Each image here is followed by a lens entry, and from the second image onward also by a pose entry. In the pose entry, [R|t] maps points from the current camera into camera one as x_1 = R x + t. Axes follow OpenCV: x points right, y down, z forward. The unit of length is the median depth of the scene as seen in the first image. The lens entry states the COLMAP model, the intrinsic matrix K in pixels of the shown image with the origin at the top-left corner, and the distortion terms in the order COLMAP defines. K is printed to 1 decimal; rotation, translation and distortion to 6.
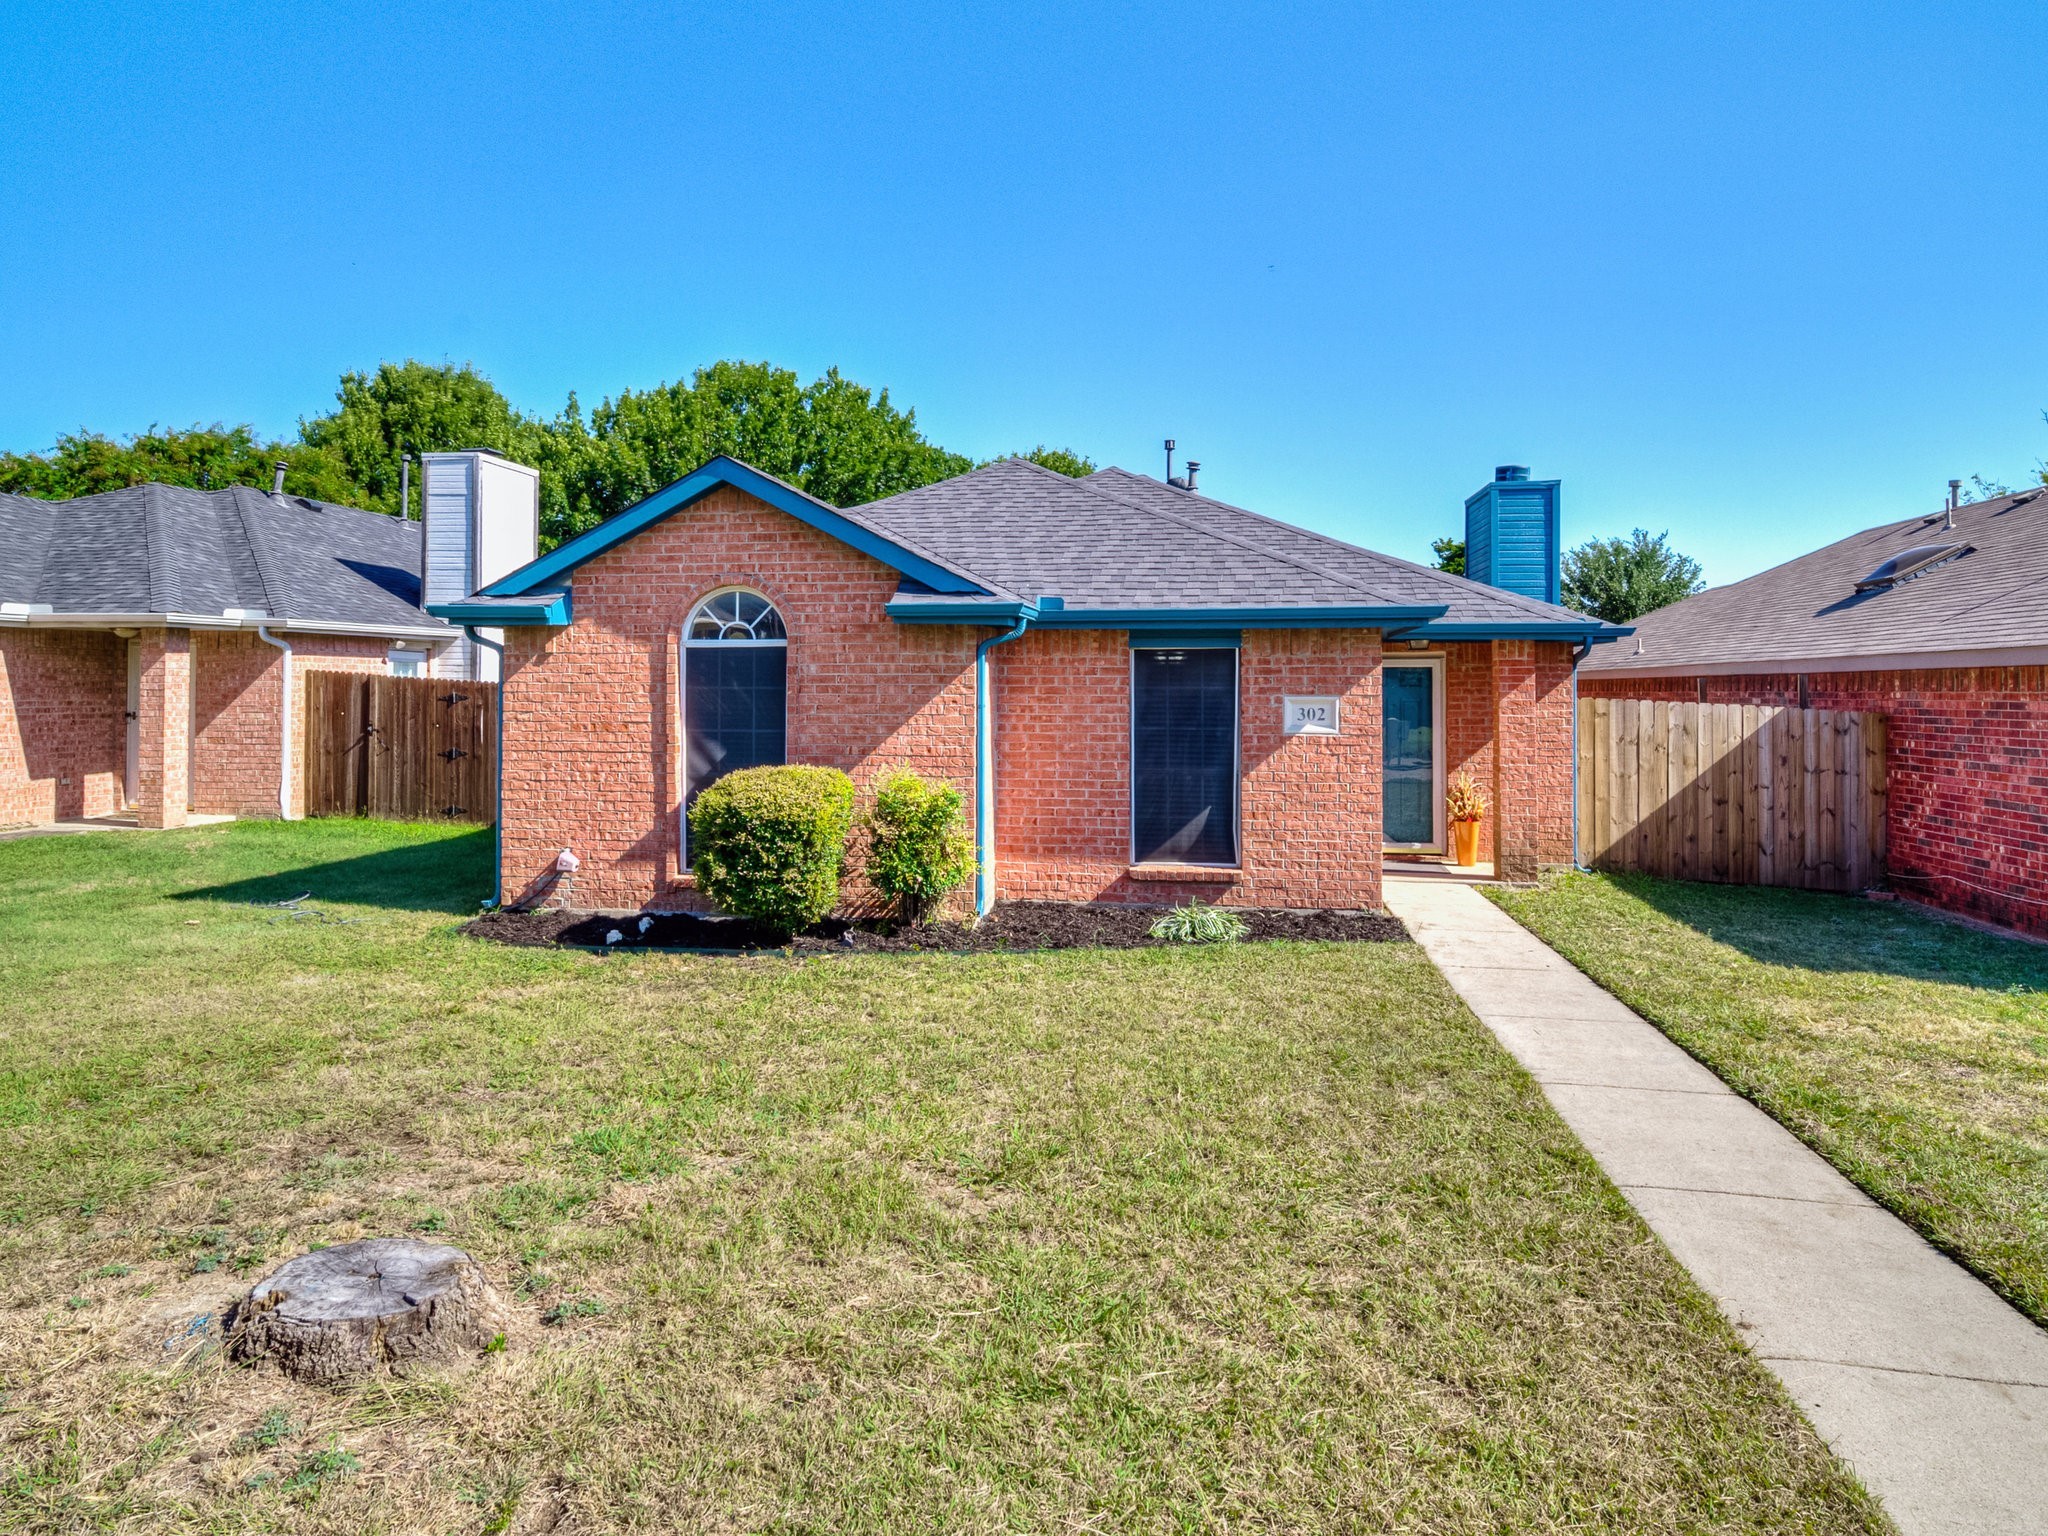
lens RADIAL K [[1218.3, 0, 997.8], [0, 1218.3, 671.6], [0, 0, 1]] dist [0.002955, -0.000442]
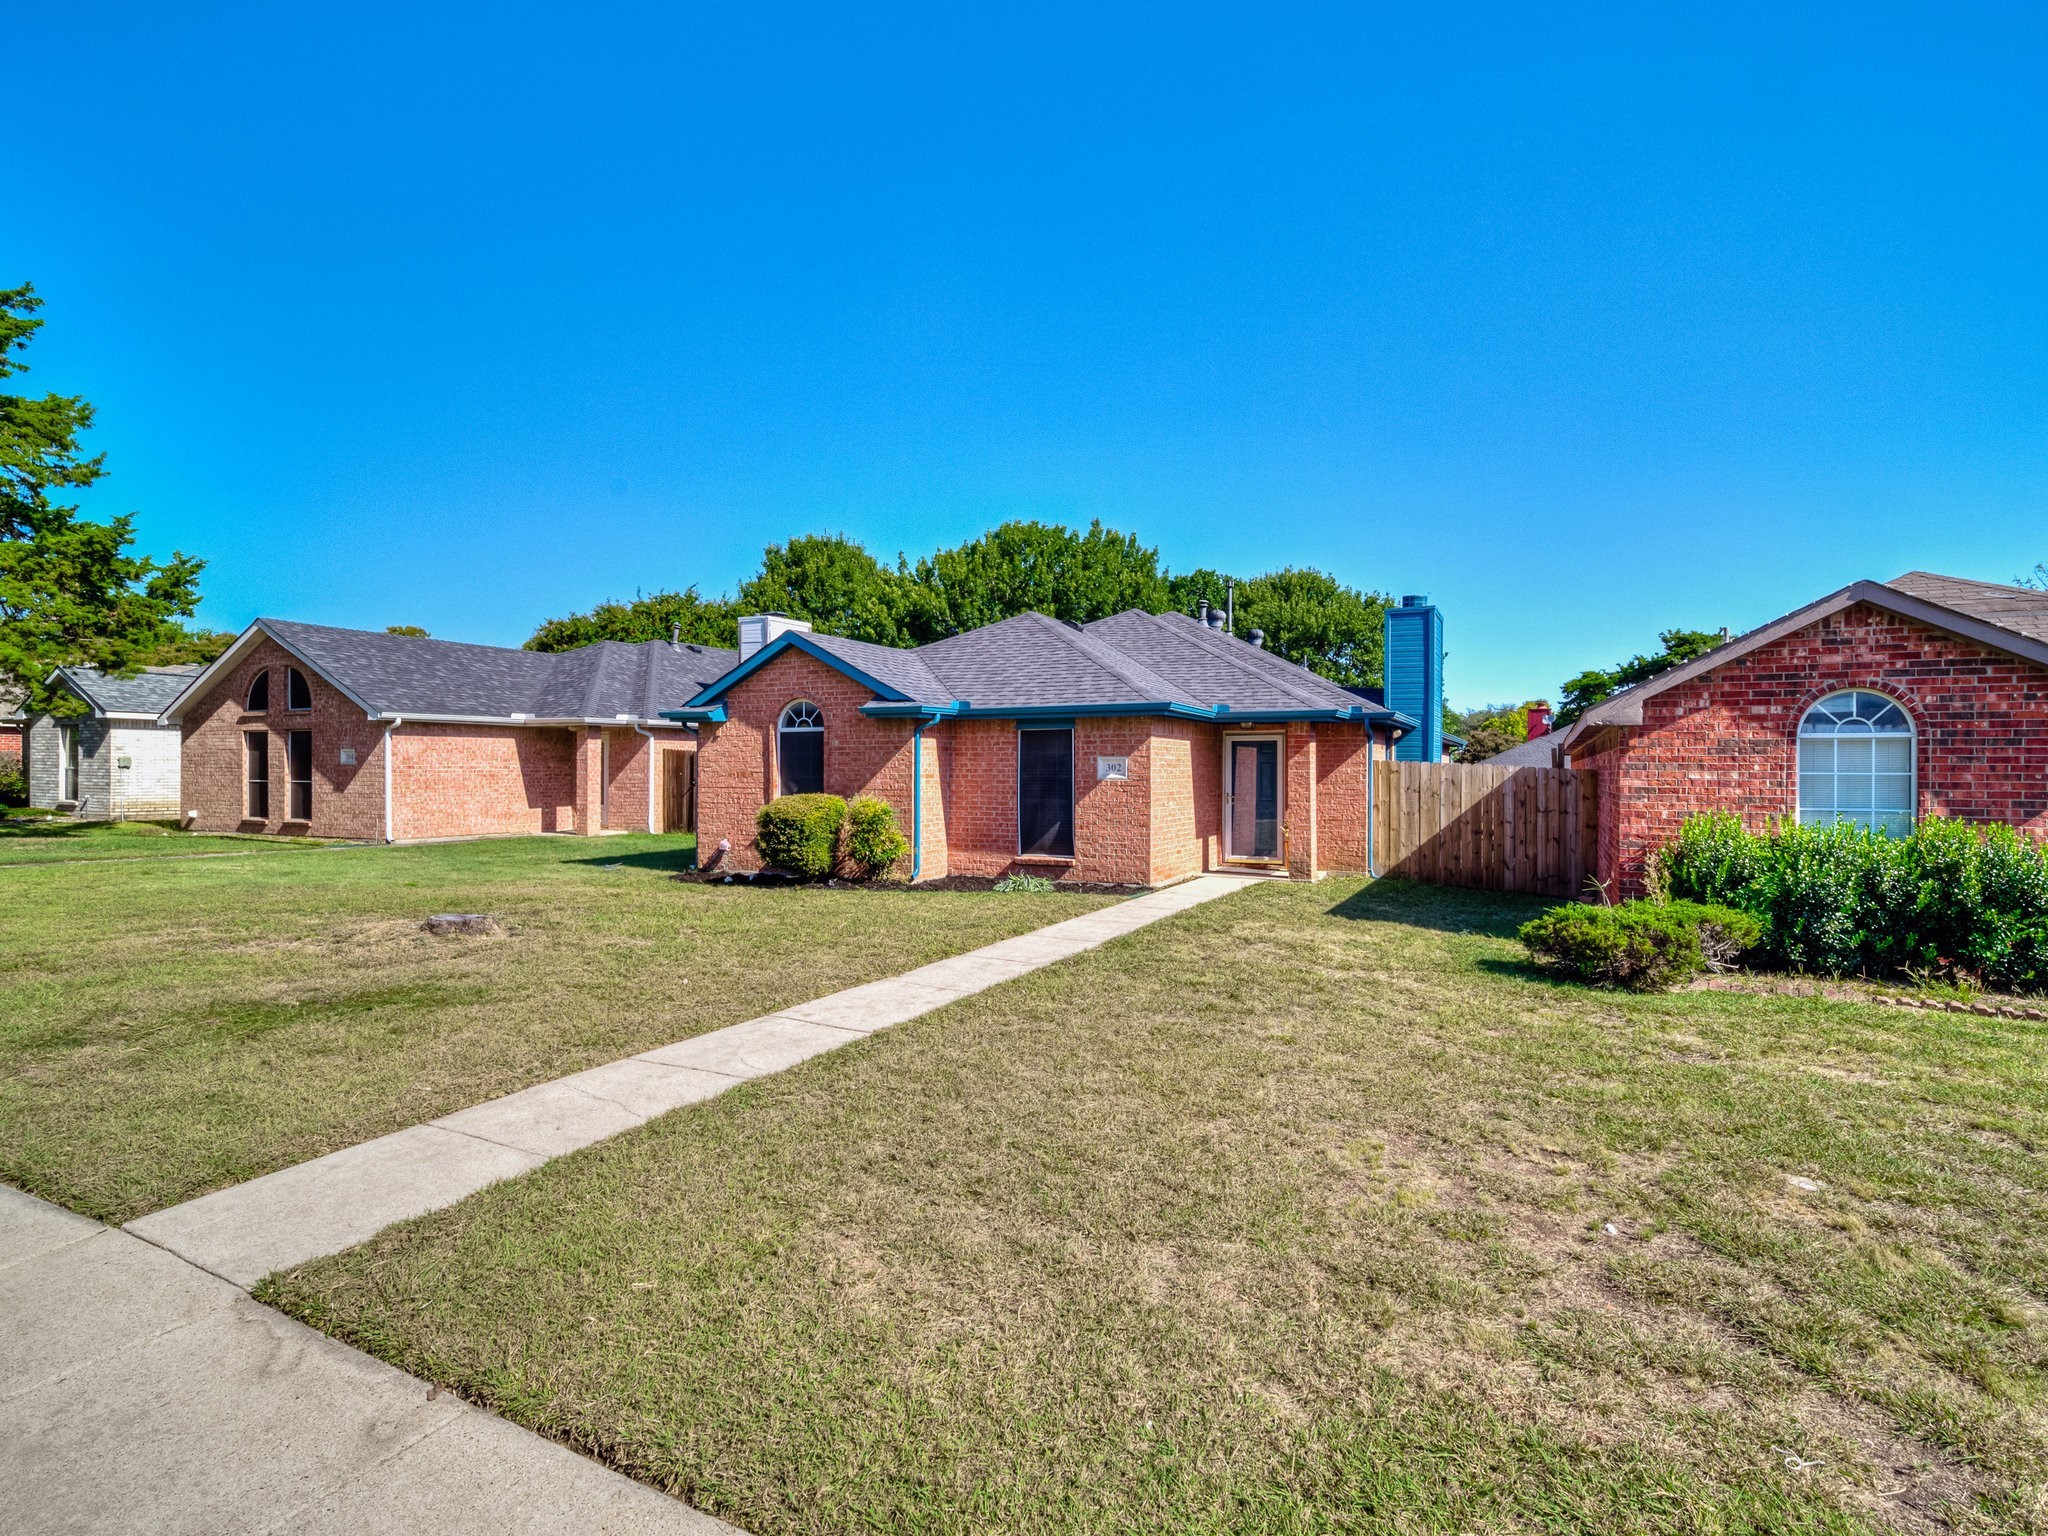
lens RADIAL K [[1013.9, 0, 1024.0], [0, 1013.9, 768.0], [0, 0, 1]] dist [-0.000261, 0.000023]
pose [[0.957495, -0.001373, -0.288447, 0.436941], [0.005071, 0.999914, 0.012073, 0.014548], [0.288406, -0.013023, 0.957420, -0.301936]]
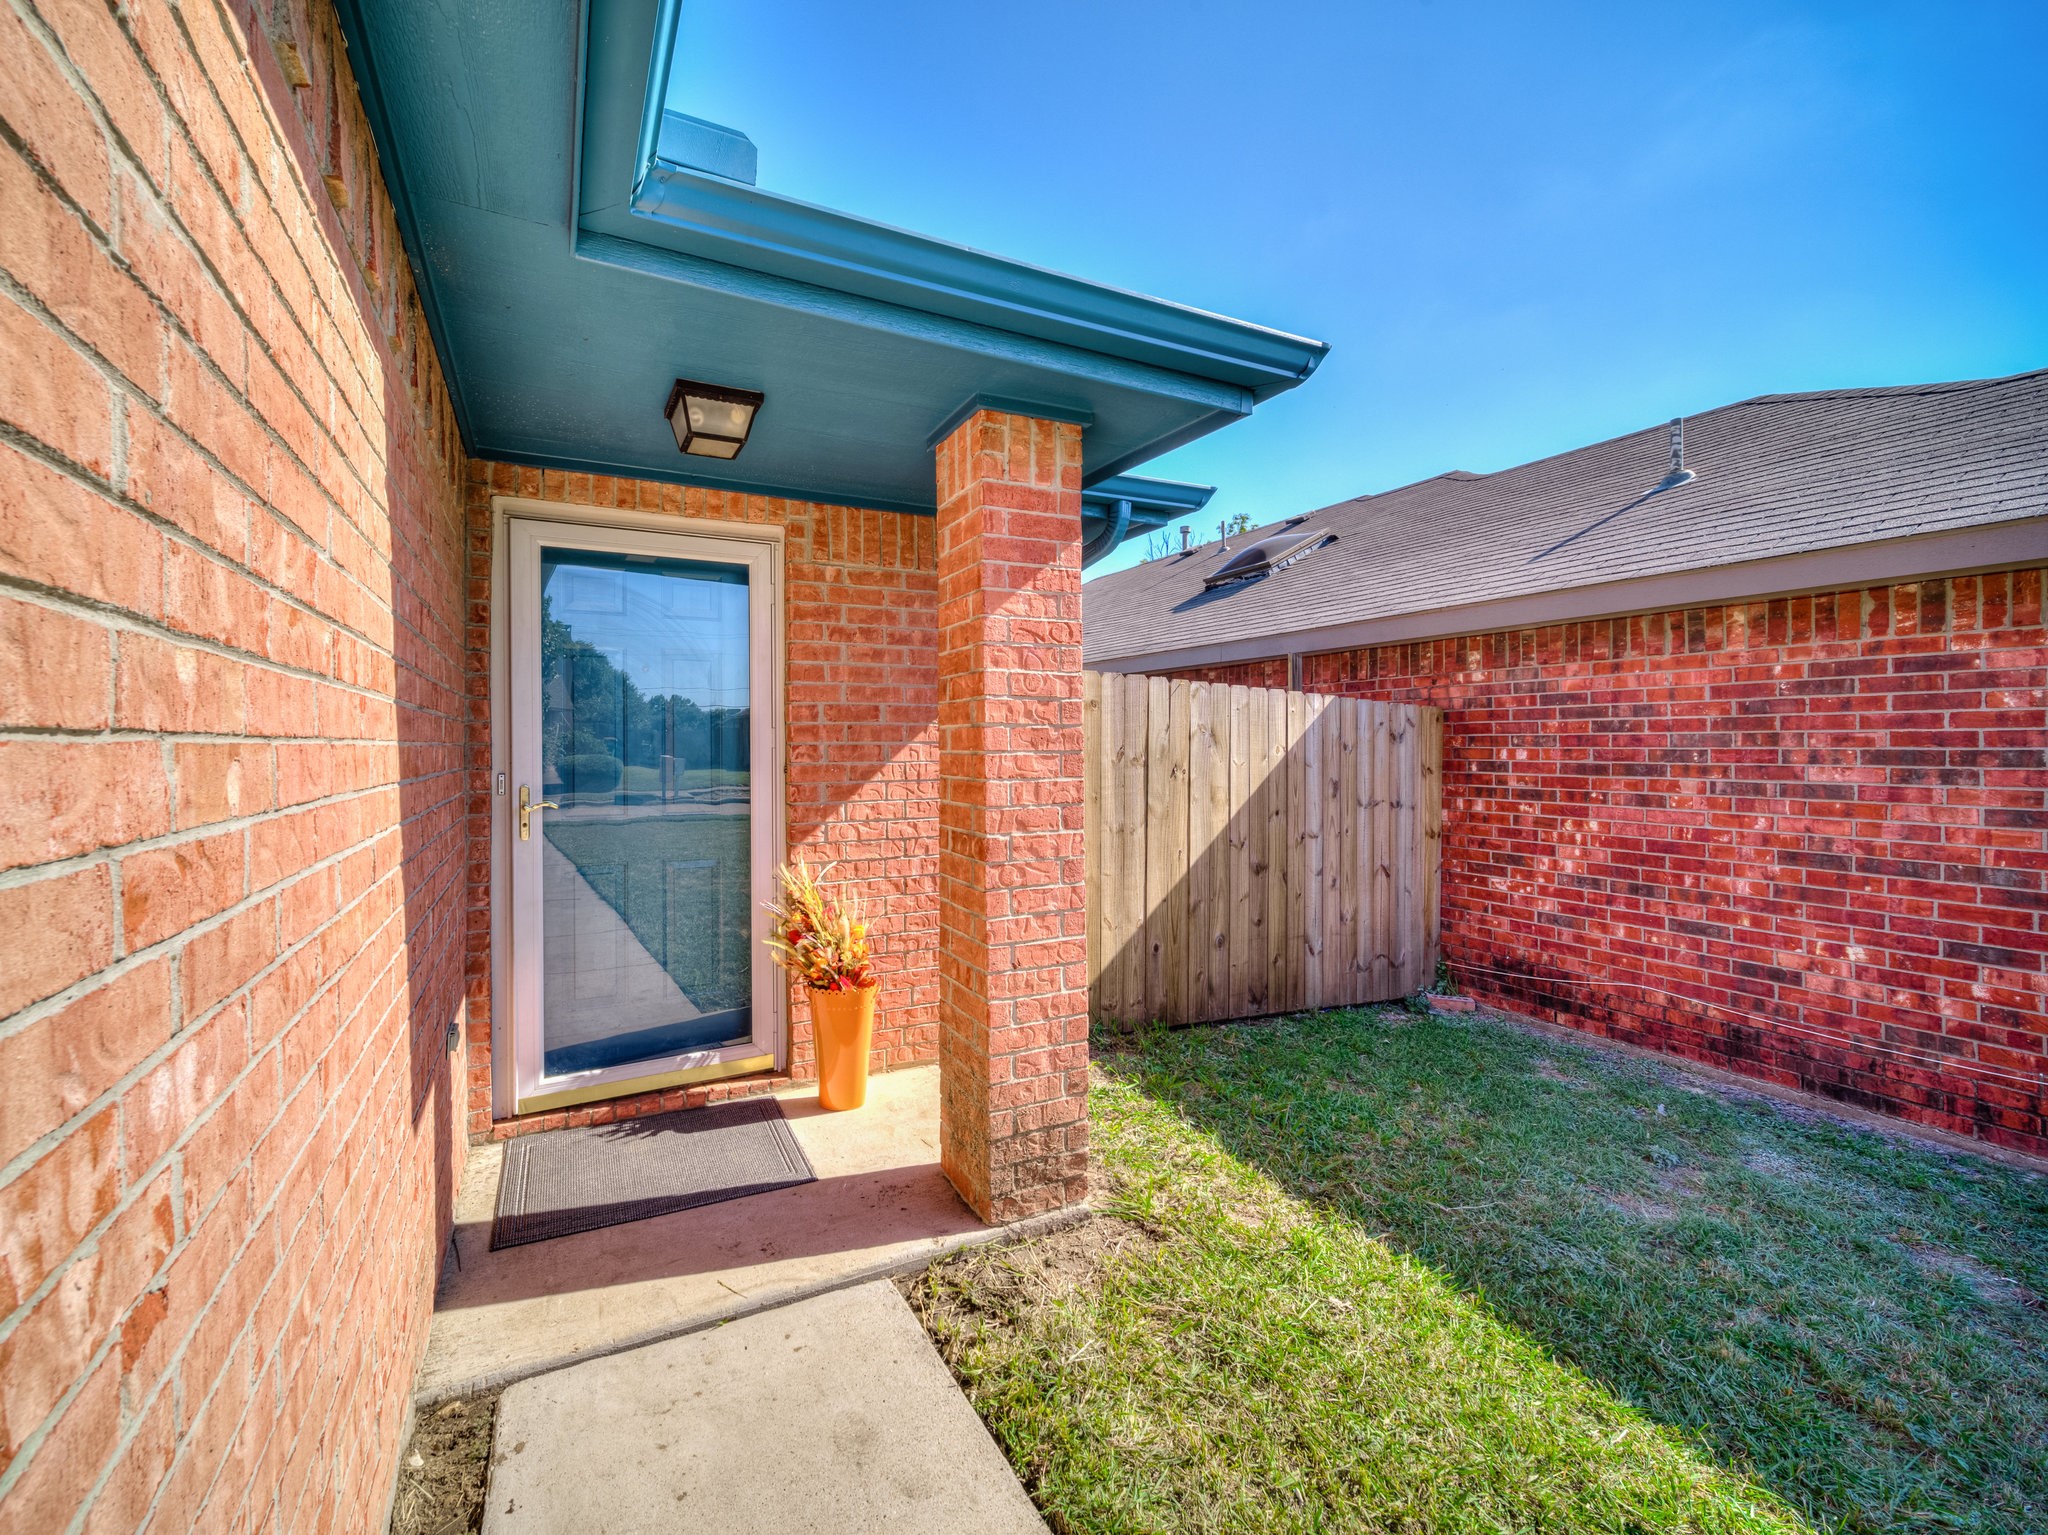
lens RADIAL K [[870.2, 0, 966.2], [0, 870.2, 748.4], [0, 0, 1]] dist [0.001211, 0.000021]
pose [[0.810518, -0.006227, 0.585681, 0.267590], [-0.007255, 0.999760, 0.020670, 0.047866], [-0.585669, -0.021003, 0.810278, 0.783103]]
